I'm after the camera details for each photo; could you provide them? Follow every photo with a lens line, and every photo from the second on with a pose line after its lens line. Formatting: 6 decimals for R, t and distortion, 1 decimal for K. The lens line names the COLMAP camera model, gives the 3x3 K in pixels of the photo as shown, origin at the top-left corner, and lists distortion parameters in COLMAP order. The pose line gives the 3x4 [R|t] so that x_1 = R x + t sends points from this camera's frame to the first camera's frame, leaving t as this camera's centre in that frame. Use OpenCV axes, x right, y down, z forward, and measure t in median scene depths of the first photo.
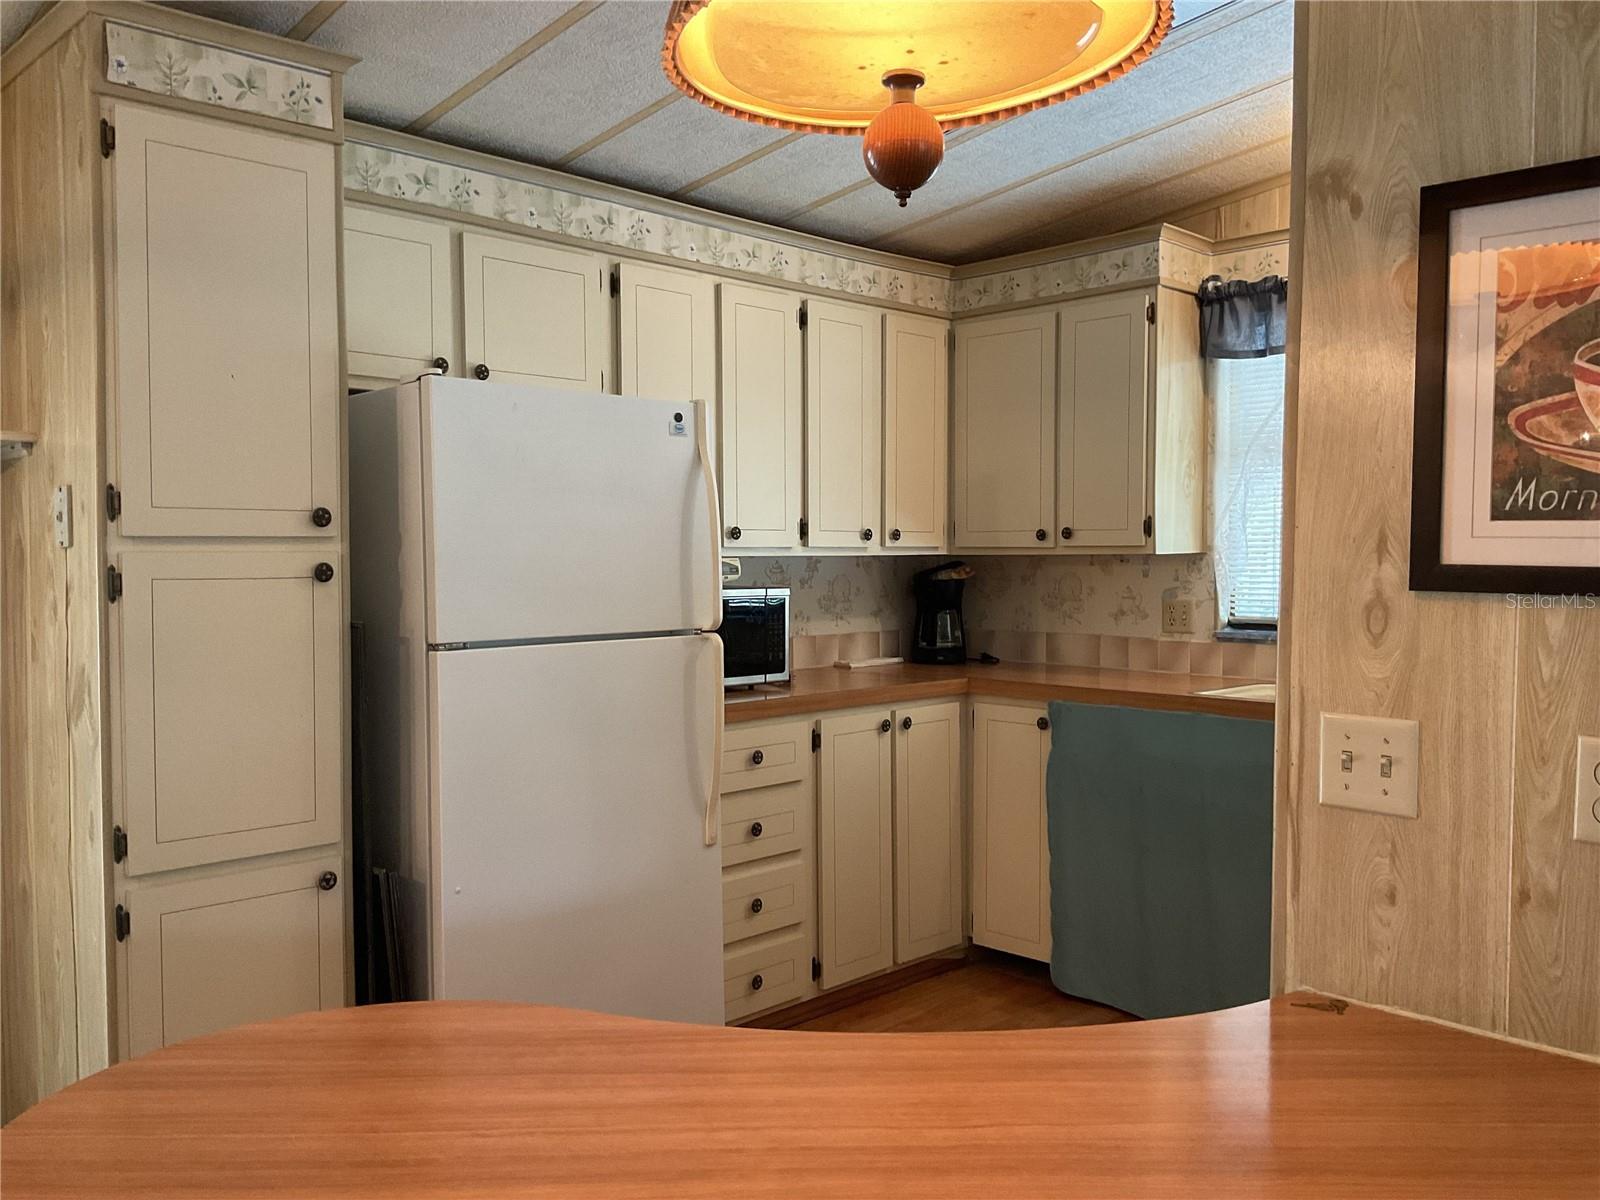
lens RADIAL K [[1310.0, 0, 793.6], [0, 1310.0, 595.3], [0, 0, 1]] dist [0.135869, -0.244490]
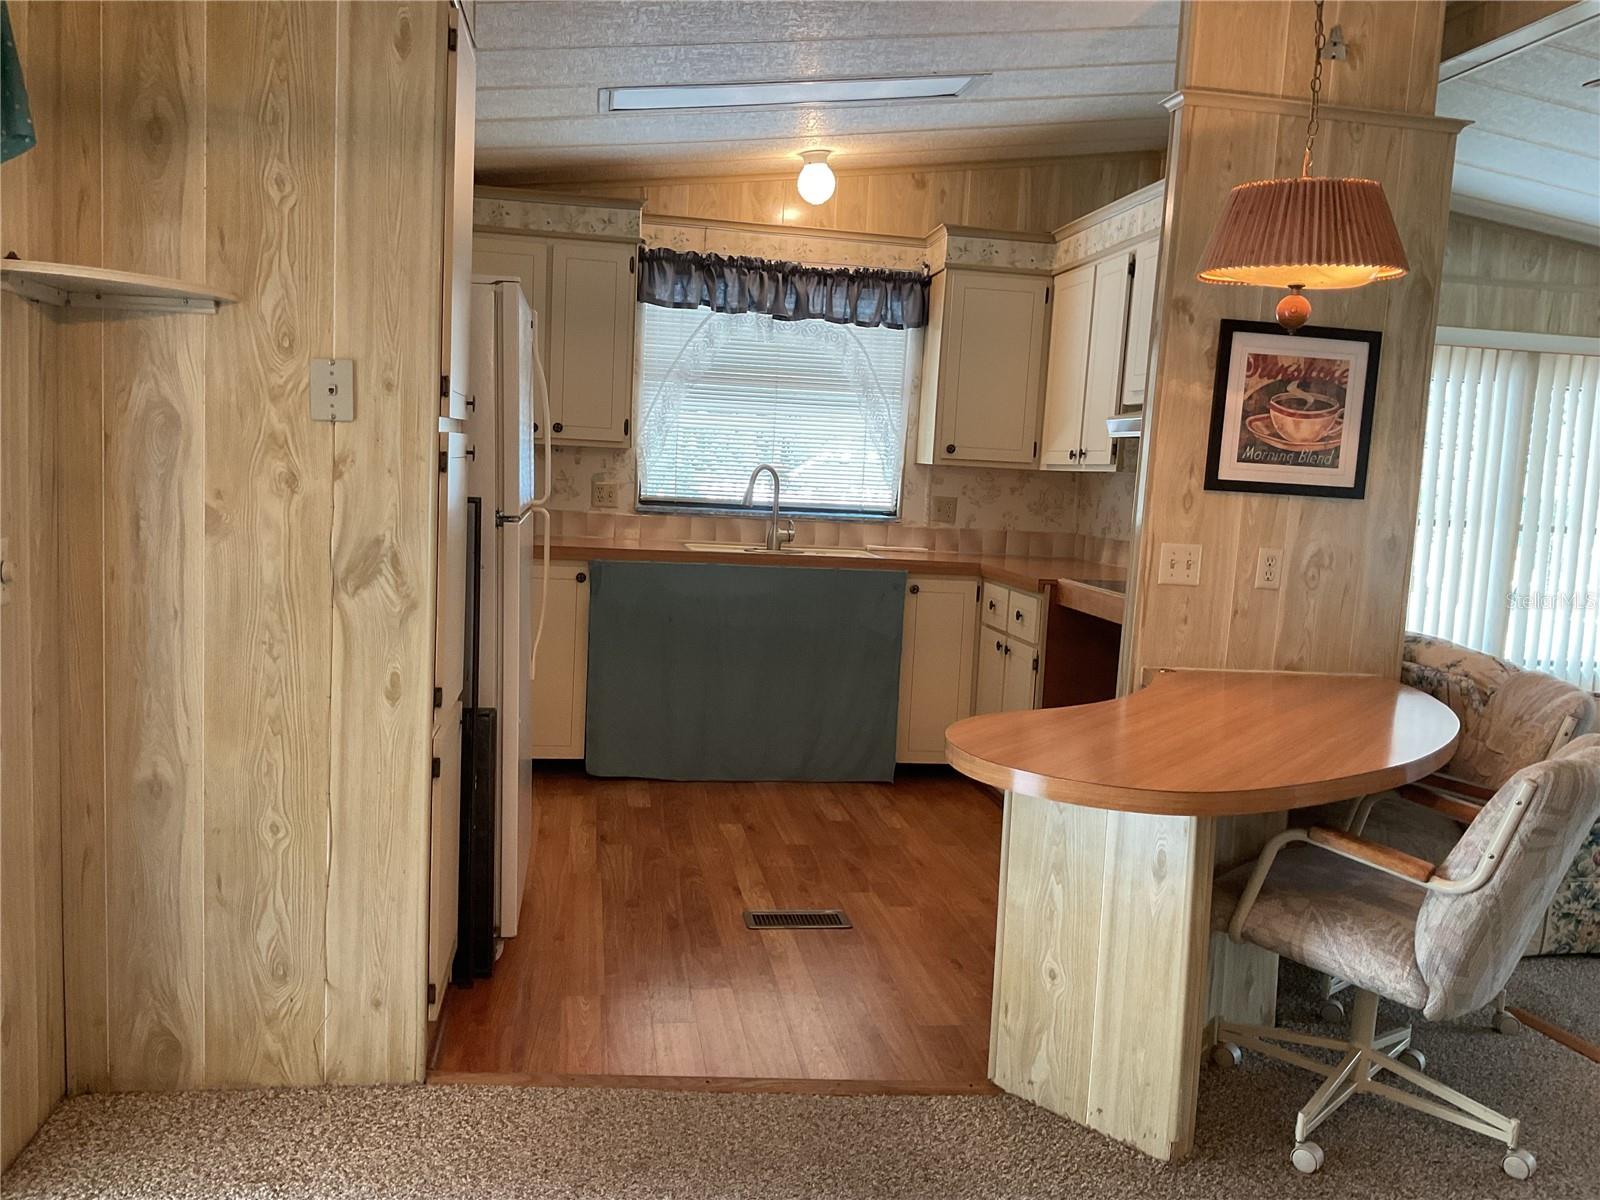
lens RADIAL K [[1310.0, 0, 793.6], [0, 1310.0, 595.3], [0, 0, 1]] dist [0.135869, -0.244490]
pose [[0.589822, -0.053204, 0.805779, -1.831692], [-0.024426, 0.996195, 0.083657, 0.003812], [-0.807164, -0.069024, 0.586278, 0.192779]]
